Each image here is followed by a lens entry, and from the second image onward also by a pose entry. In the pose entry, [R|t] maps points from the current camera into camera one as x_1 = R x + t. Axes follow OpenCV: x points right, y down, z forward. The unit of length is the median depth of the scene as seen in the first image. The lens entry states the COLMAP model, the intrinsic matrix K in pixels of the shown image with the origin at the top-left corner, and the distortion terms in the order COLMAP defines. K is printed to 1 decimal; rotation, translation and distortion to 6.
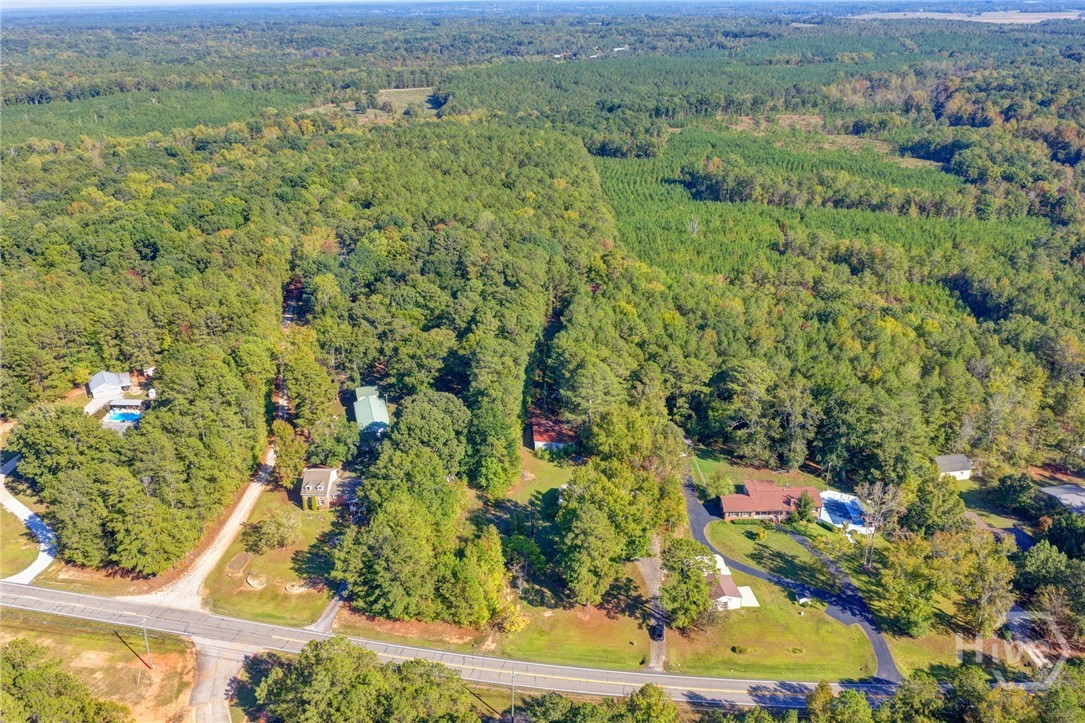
lens RADIAL K [[903.1, 0, 542.7], [0, 903.1, 358.0], [0, 0, 1]] dist [-0.017175, 0.042205]
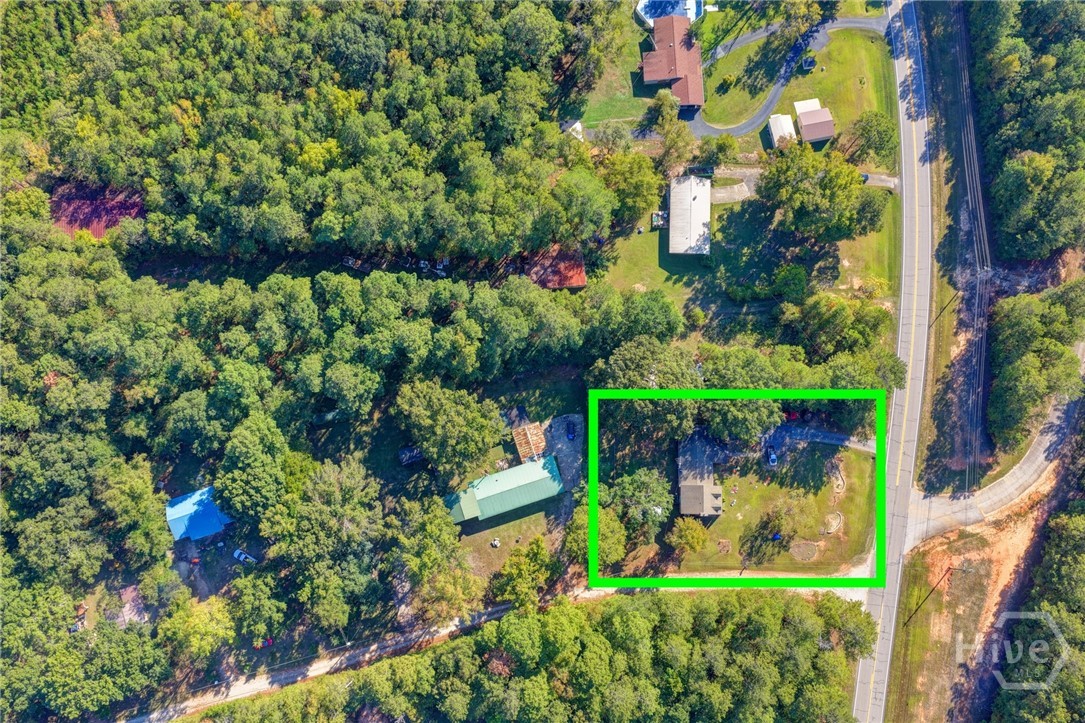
lens RADIAL K [[903.1, 0, 542.9], [0, 903.1, 360.6], [0, 0, 1]] dist [-0.017175, 0.042205]
pose [[-0.056054, -0.982214, 0.179200, -0.267214], [0.381050, 0.144851, 0.913137, -0.806946], [-0.922854, 0.119469, 0.366153, 0.800713]]
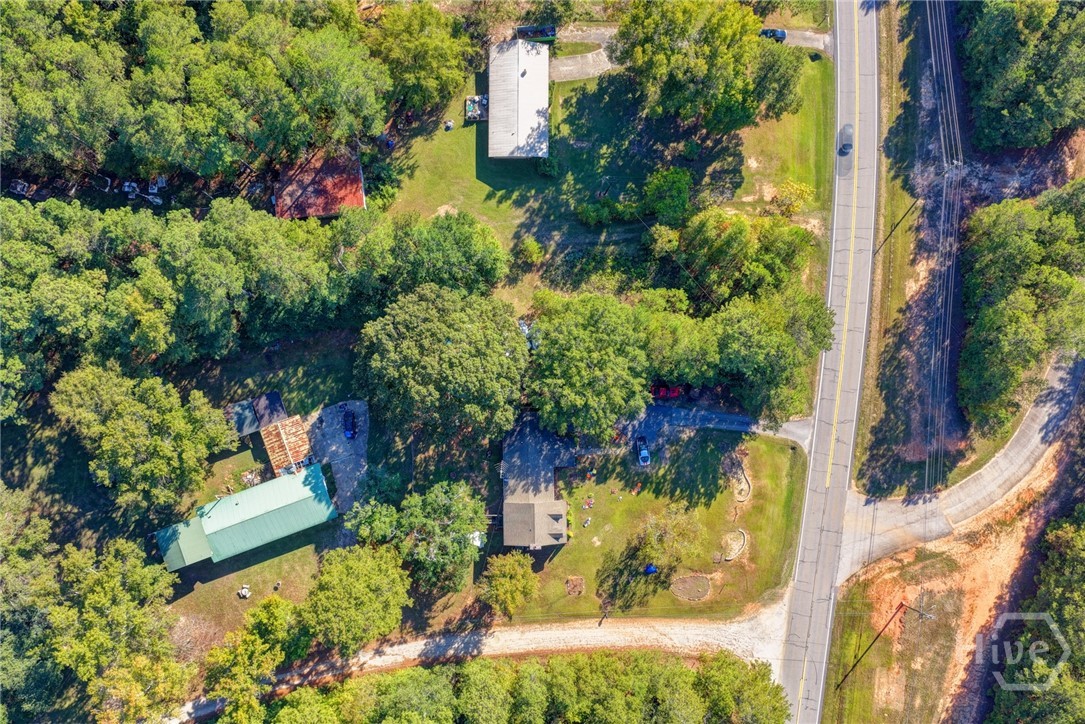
lens RADIAL K [[903.1, 0, 543.2], [0, 903.1, 361.0], [0, 0, 1]] dist [-0.017175, 0.042205]
pose [[-0.092149, -0.990813, 0.098982, -0.200407], [0.381845, 0.056644, 0.922489, -0.456153], [-0.919621, 0.122802, 0.373117, 0.752330]]
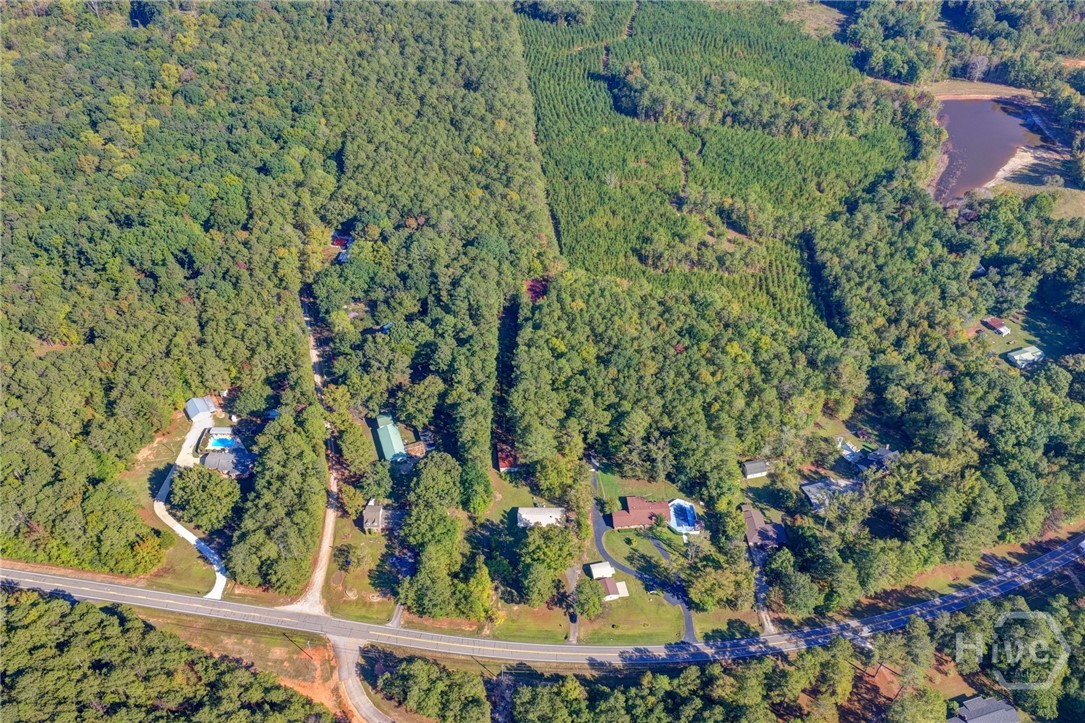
lens RADIAL K [[903.1, 0, 541.3], [0, 903.1, 359.2], [0, 0, 1]] dist [-0.017175, 0.042205]
pose [[0.997288, -0.045215, 0.058065, -0.022405], [0.022172, 0.936943, 0.348777, -0.714819], [-0.070173, -0.346544, 0.935405, -0.479840]]
